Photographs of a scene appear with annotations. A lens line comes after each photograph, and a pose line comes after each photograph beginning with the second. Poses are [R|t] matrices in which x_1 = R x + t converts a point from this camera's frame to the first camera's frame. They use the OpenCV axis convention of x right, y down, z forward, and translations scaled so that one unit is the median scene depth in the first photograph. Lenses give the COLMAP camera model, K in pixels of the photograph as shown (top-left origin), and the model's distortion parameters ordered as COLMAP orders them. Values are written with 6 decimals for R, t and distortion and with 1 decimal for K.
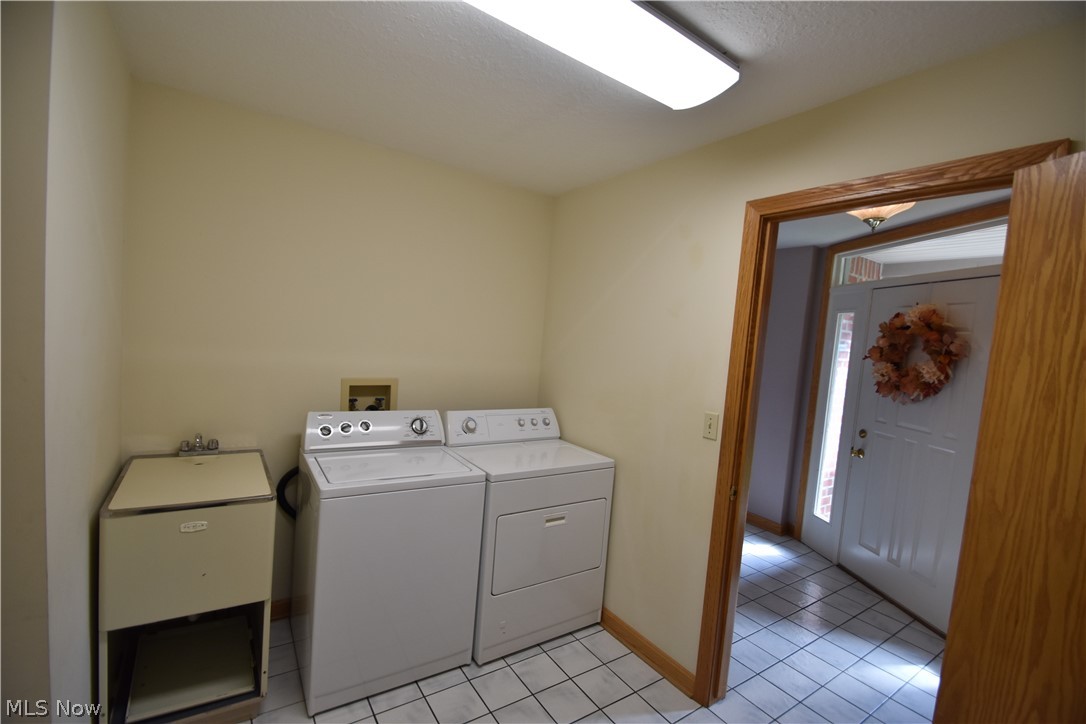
lens RADIAL K [[477.1, 0, 538.8], [0, 477.1, 368.8], [0, 0, 1]] dist [0.021626, -0.020453]
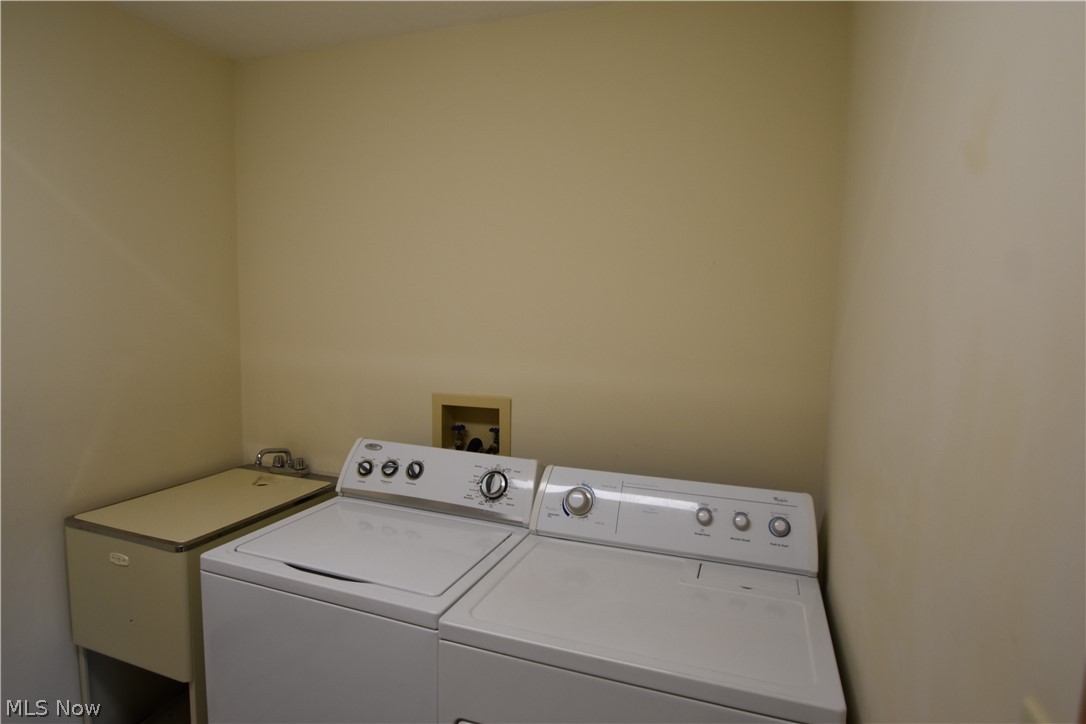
lens RADIAL K [[589.8, 0, 543.5], [0, 589.8, 369.5], [0, 0, 1]] dist [-0.019442, 0.000064]
pose [[0.588468, 0.014969, -0.808382, 0.330663], [-0.033246, 0.999431, -0.005695, -0.013020], [0.807837, 0.030227, 0.588630, 0.611437]]
